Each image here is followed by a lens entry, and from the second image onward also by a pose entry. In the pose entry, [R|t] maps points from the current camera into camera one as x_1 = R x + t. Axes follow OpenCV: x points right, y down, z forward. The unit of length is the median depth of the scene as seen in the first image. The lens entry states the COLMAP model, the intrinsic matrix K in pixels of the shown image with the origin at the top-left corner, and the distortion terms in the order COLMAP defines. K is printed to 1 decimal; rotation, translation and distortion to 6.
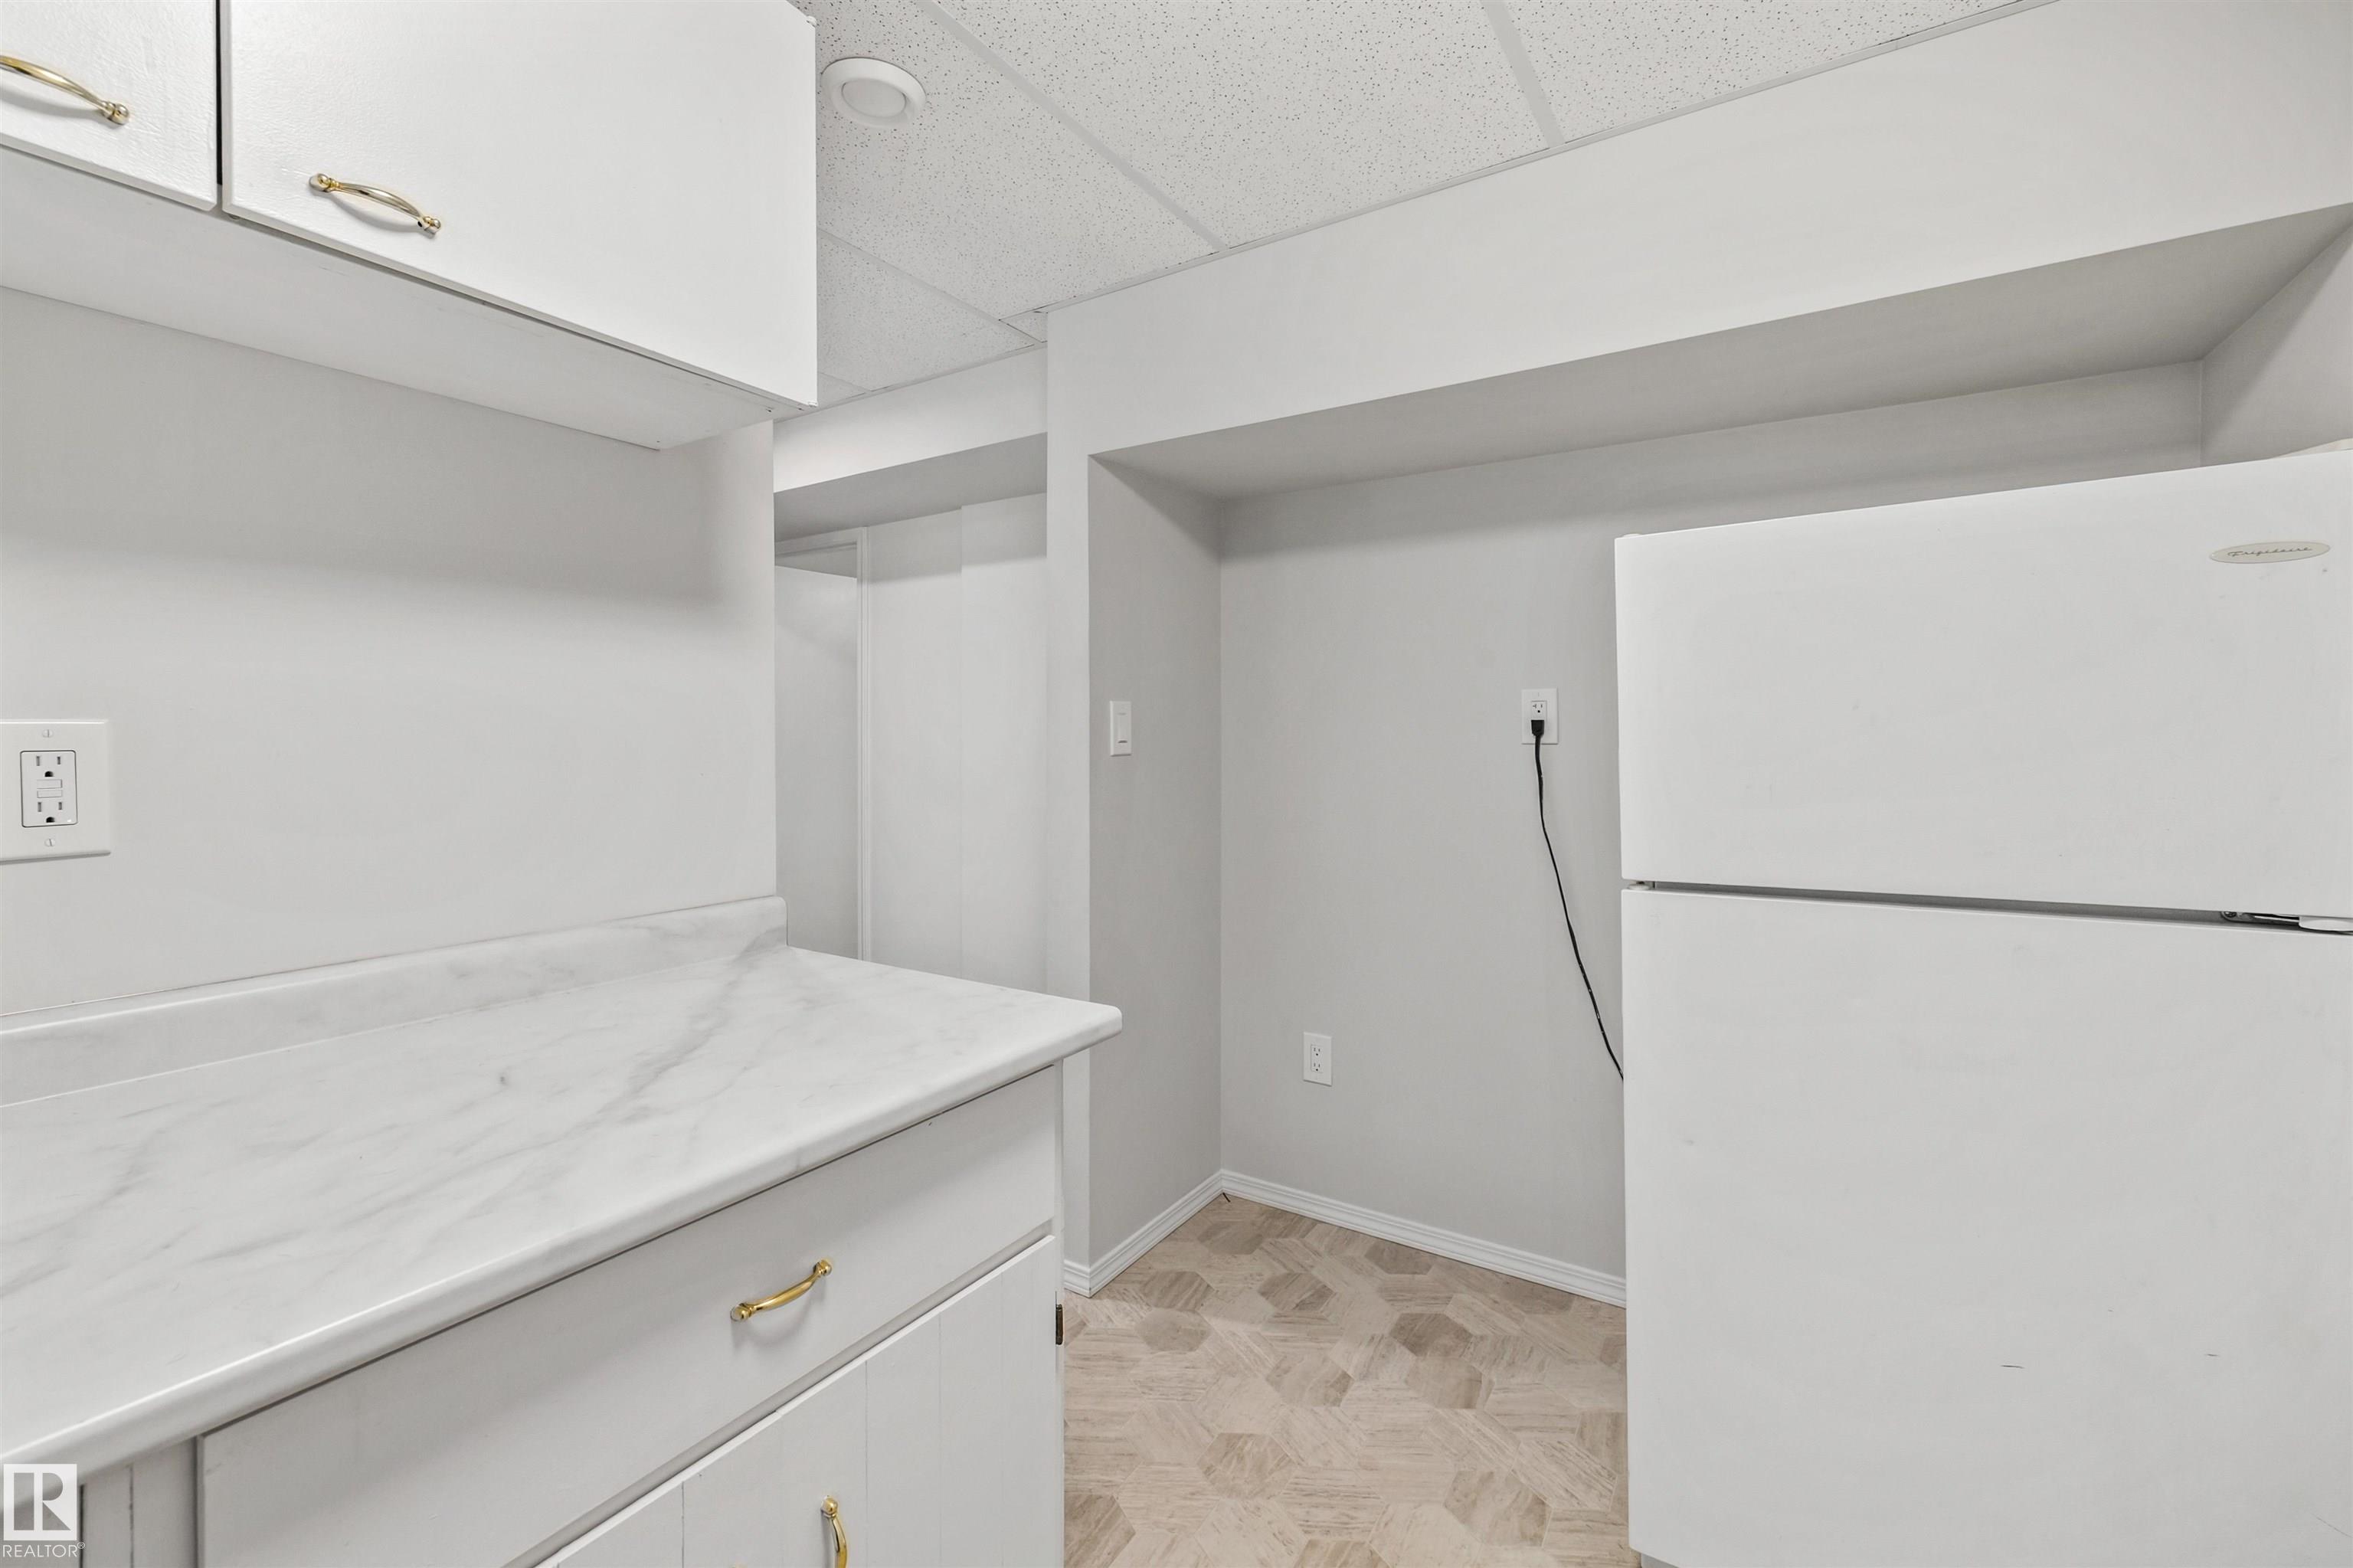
lens RADIAL K [[986.7, 0, 1165.7], [0, 986.7, 762.5], [0, 0, 1]] dist [-0.000613, 0.000004]
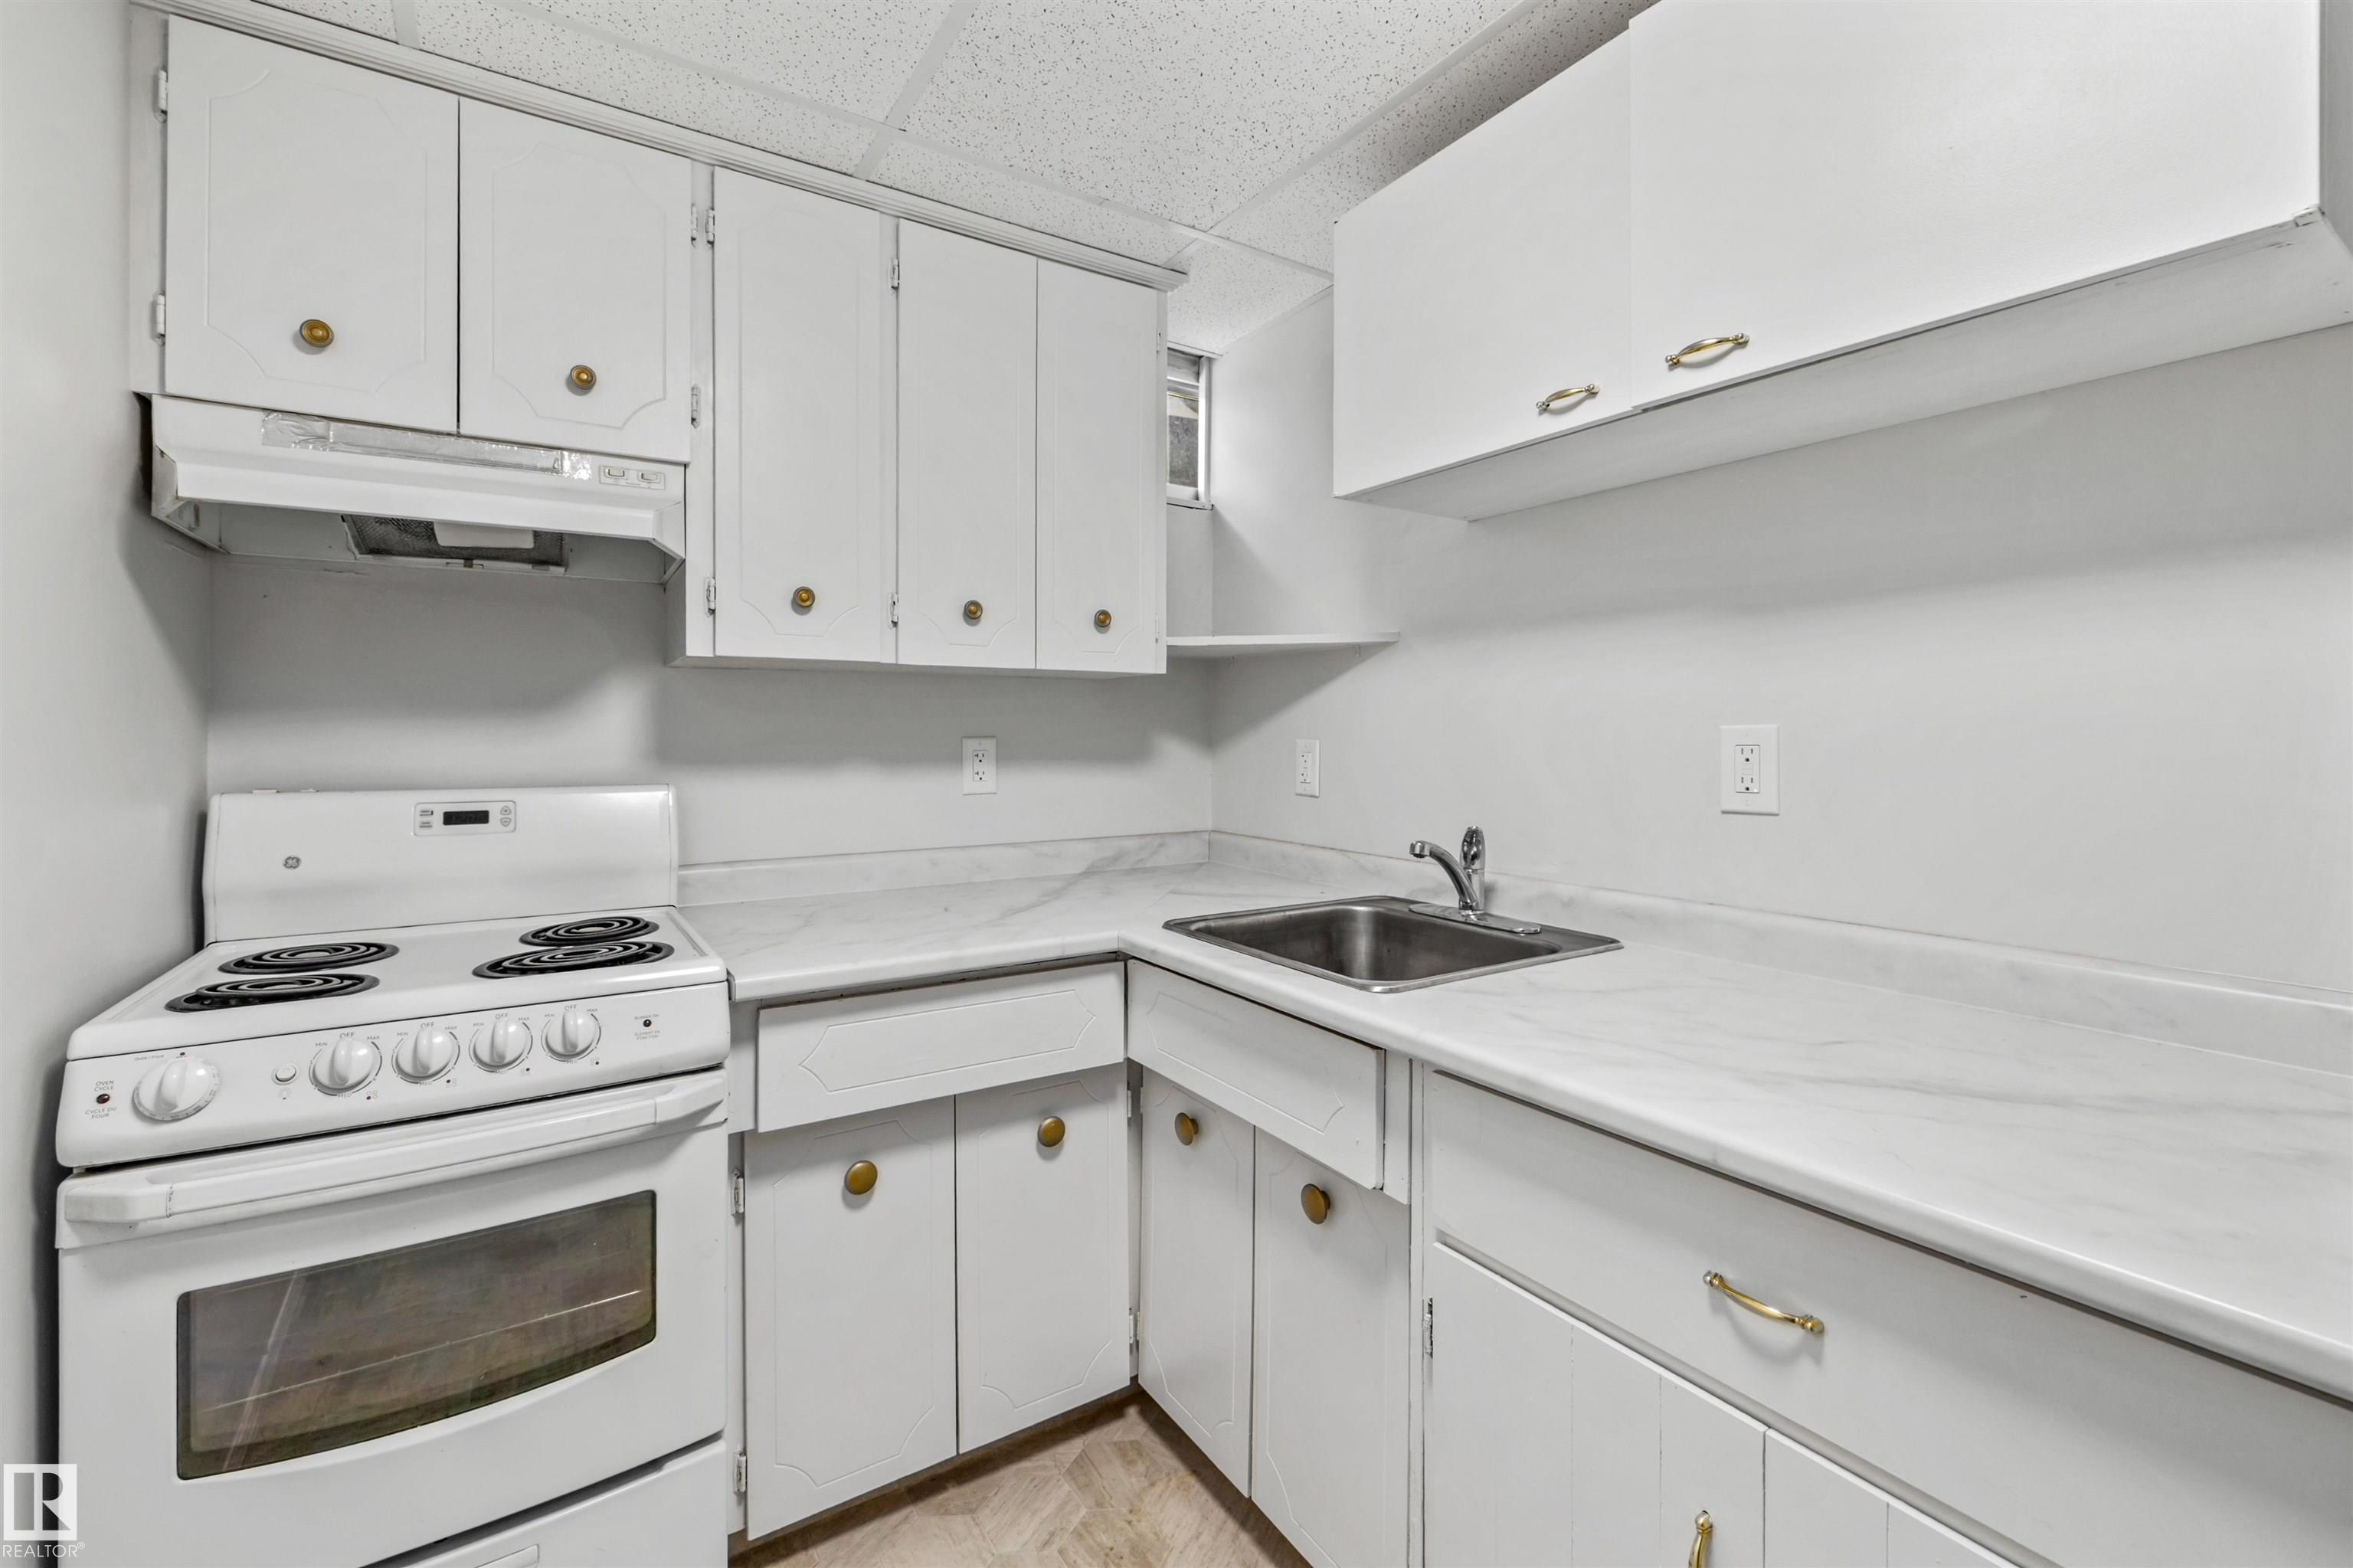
lens RADIAL K [[986.7, 0, 1165.7], [0, 986.7, 762.5], [0, 0, 1]] dist [-0.000613, 0.000004]
pose [[-0.409776, 0.023573, -0.911882, 0.712599], [-0.023003, 0.999081, 0.036163, -0.020616], [0.911896, 0.035795, -0.408857, 0.818818]]
